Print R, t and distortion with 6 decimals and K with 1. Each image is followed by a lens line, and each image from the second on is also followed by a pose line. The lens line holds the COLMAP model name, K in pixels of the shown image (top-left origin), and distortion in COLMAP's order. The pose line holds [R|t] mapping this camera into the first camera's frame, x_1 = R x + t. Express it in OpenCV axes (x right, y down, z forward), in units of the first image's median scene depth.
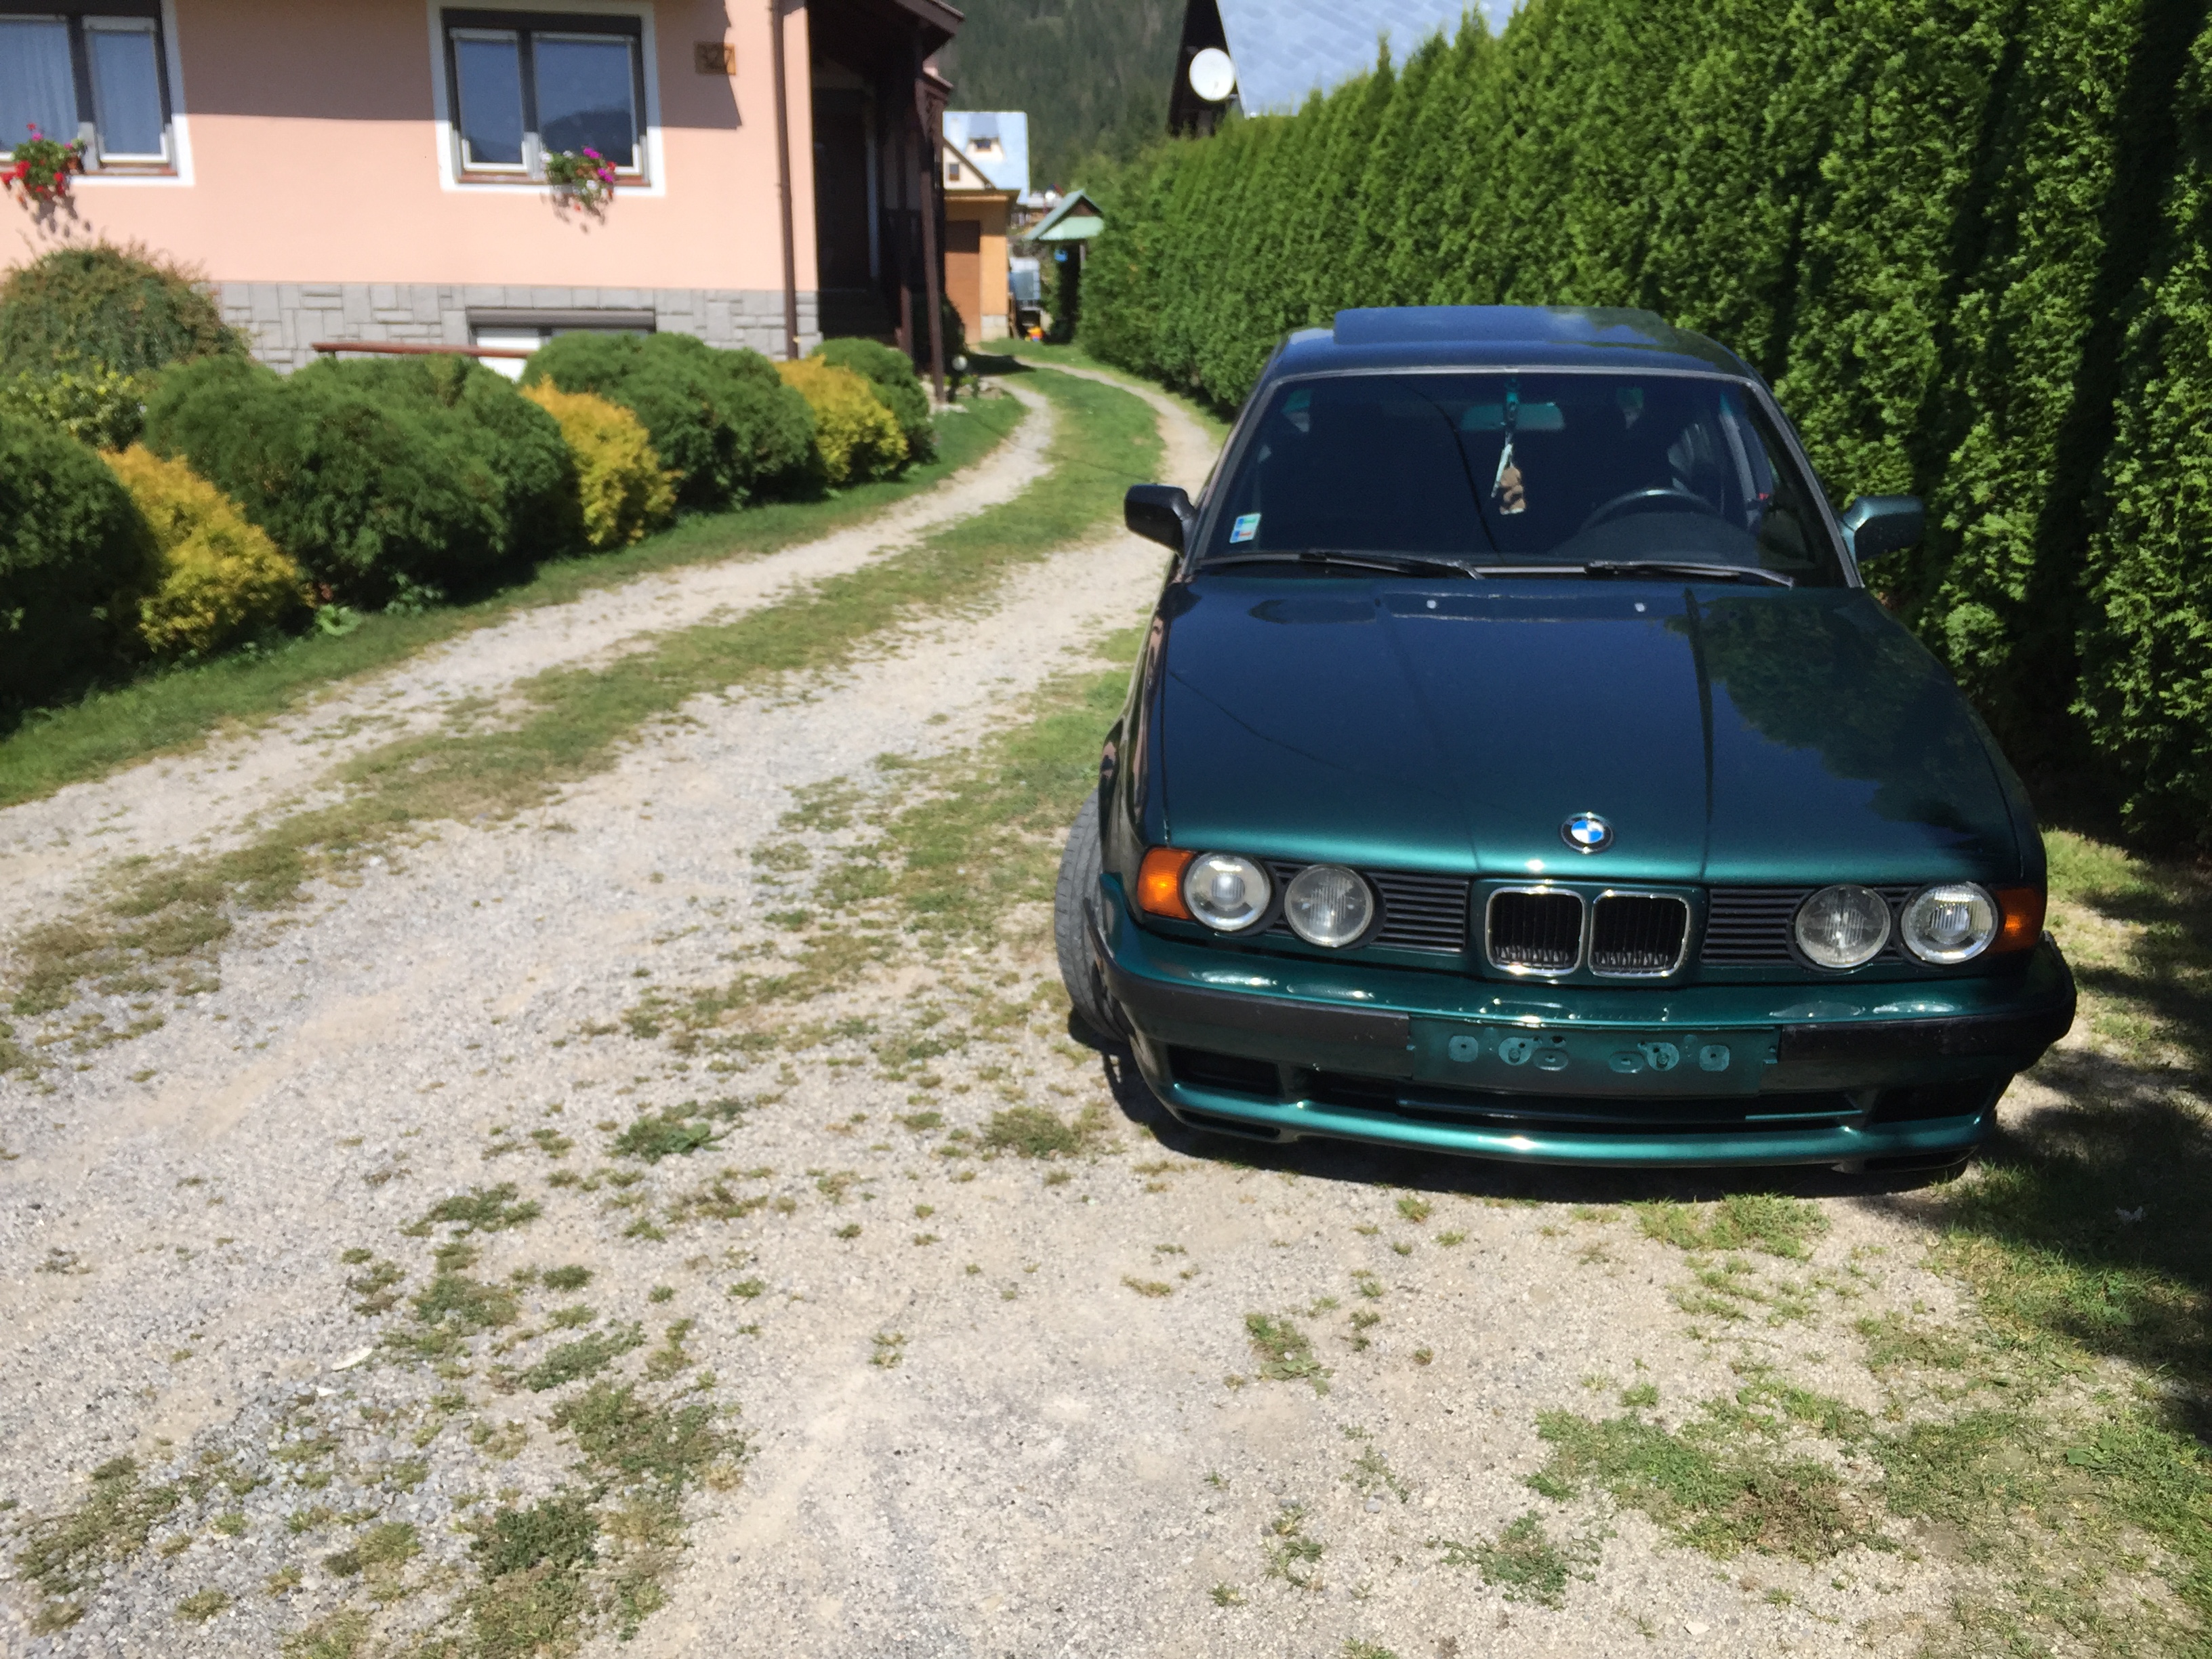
lens RADIAL K [[1865.0, 0, 1106.0], [0, 1865.0, 829.5], [0, 0, 1]] dist [0.082359, -0.104326]
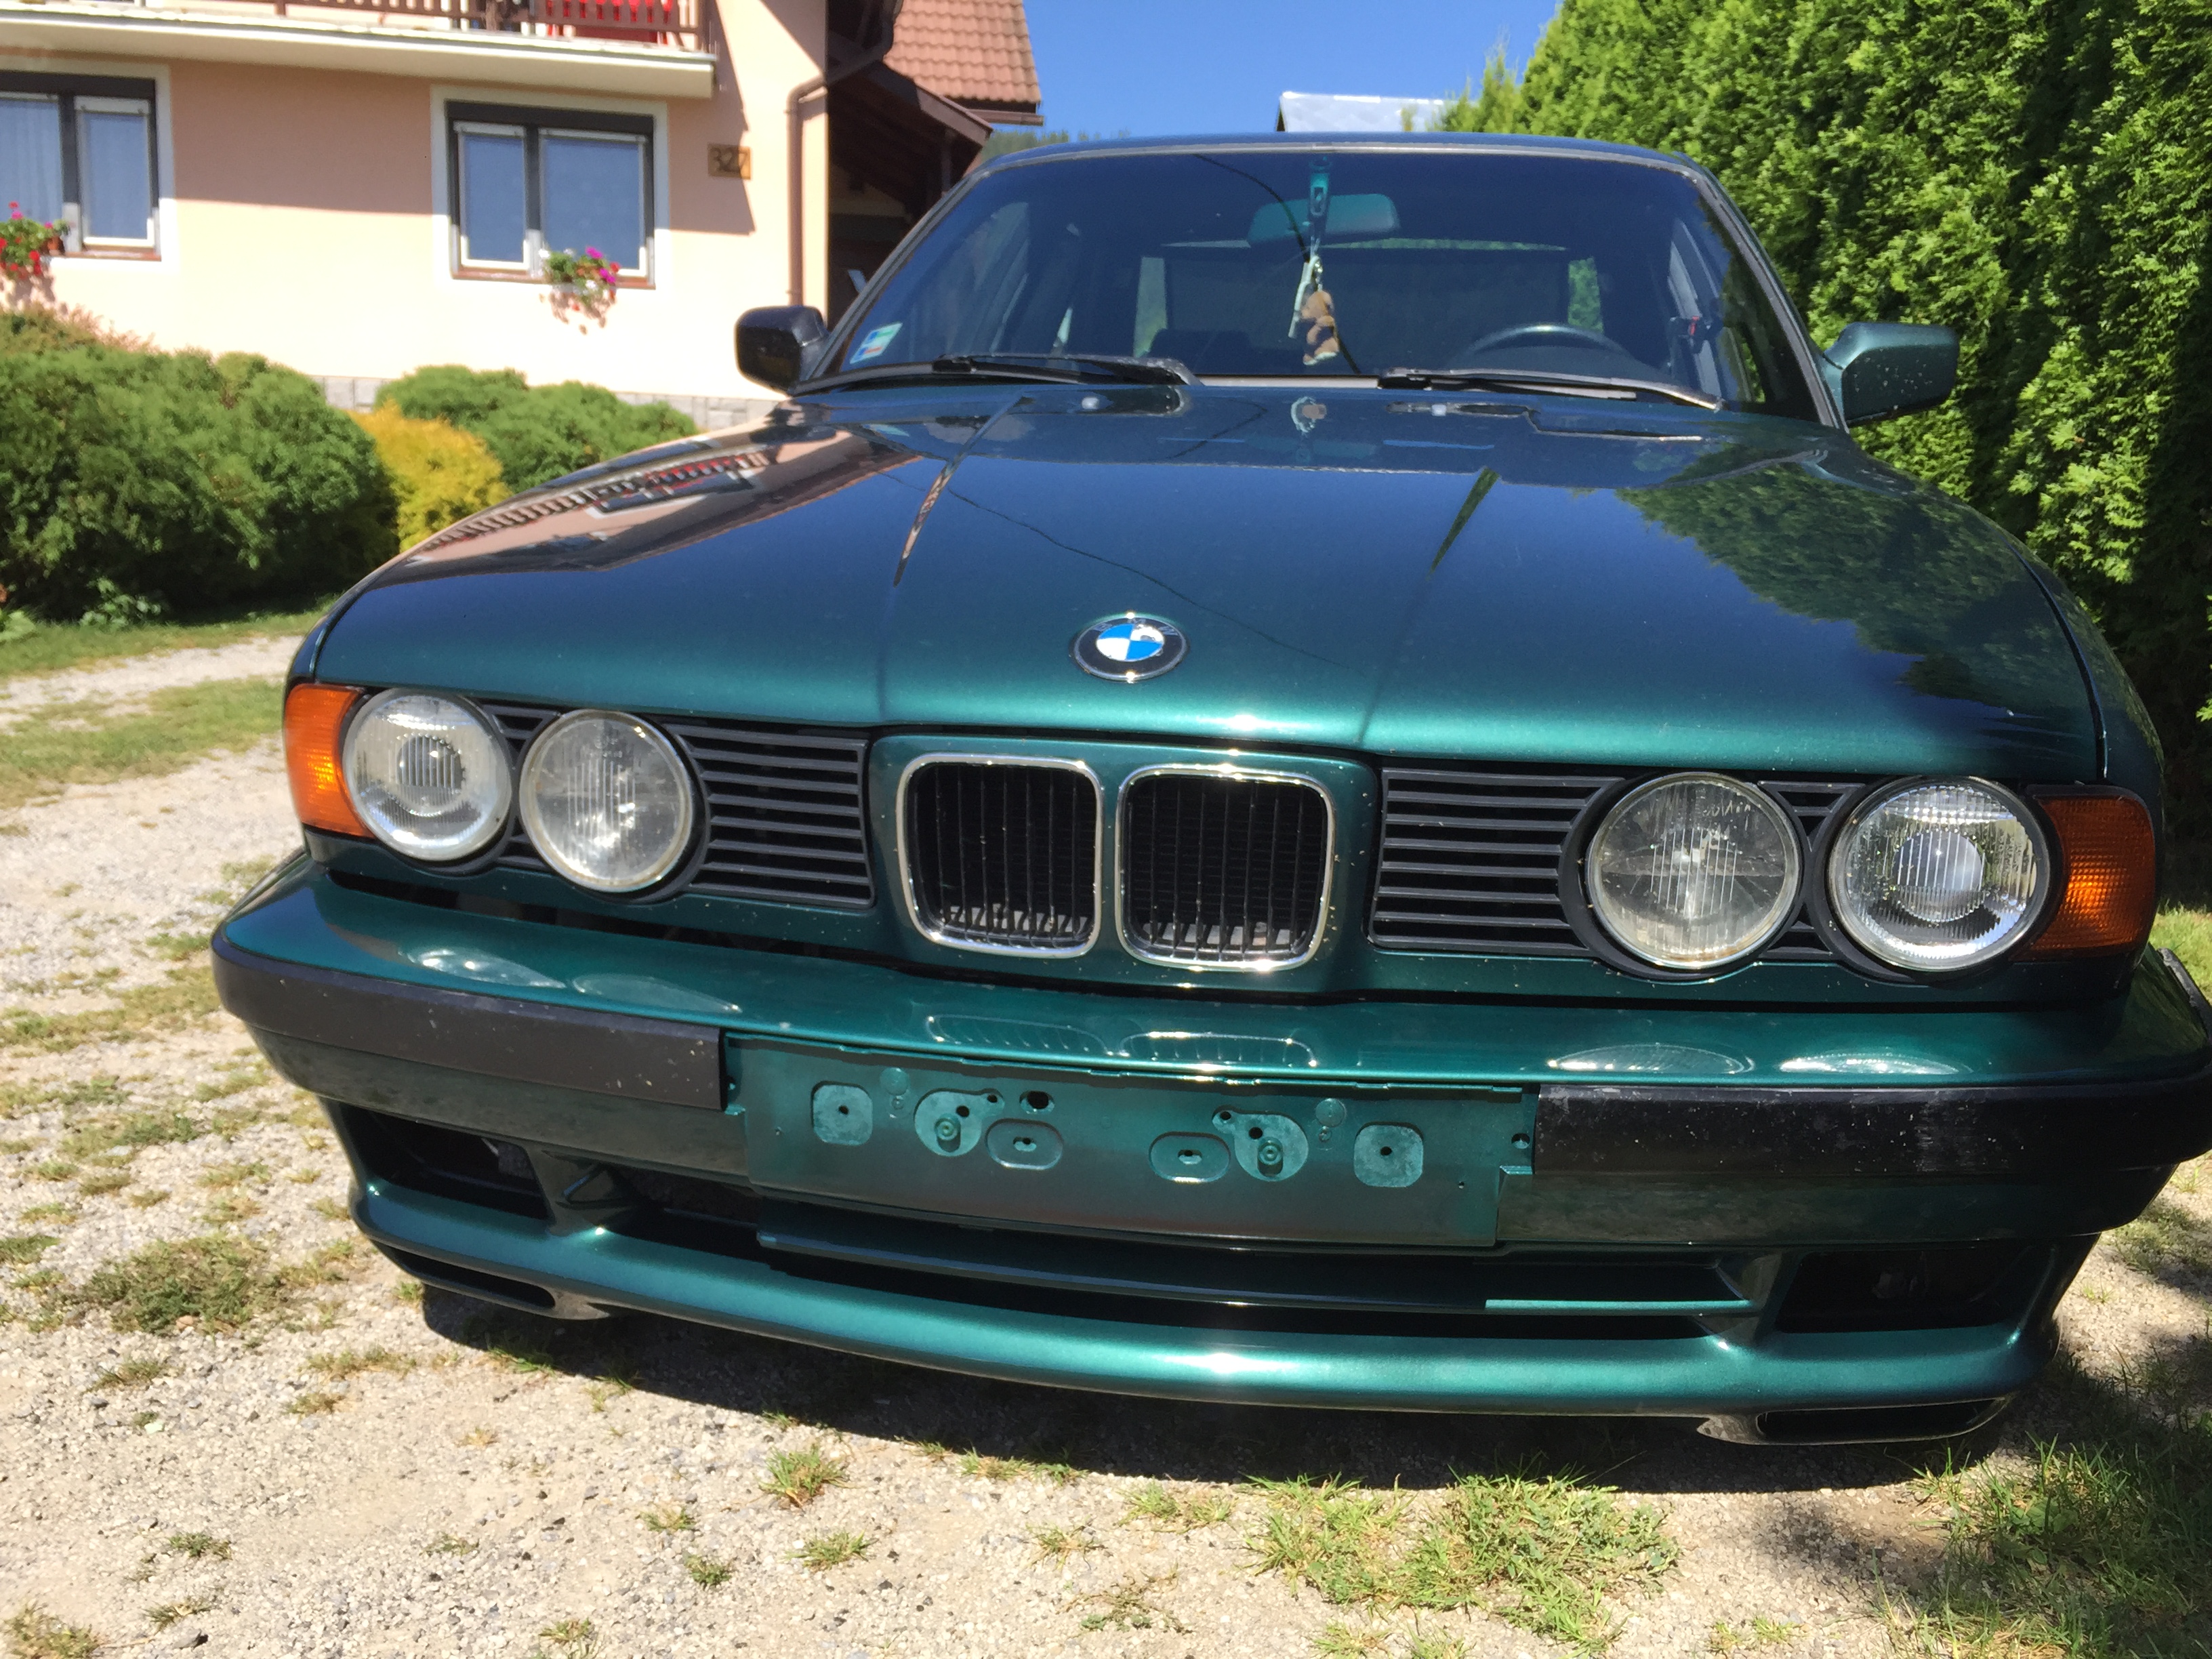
lens RADIAL K [[1865.0, 0, 1106.0], [0, 1865.0, 829.5], [0, 0, 1]] dist [0.082359, -0.104326]
pose [[0.997991, 0.037247, -0.051255, 0.148236], [-0.042152, 0.994272, -0.098212, 0.048788], [0.047303, 0.100175, 0.993845, 0.297656]]
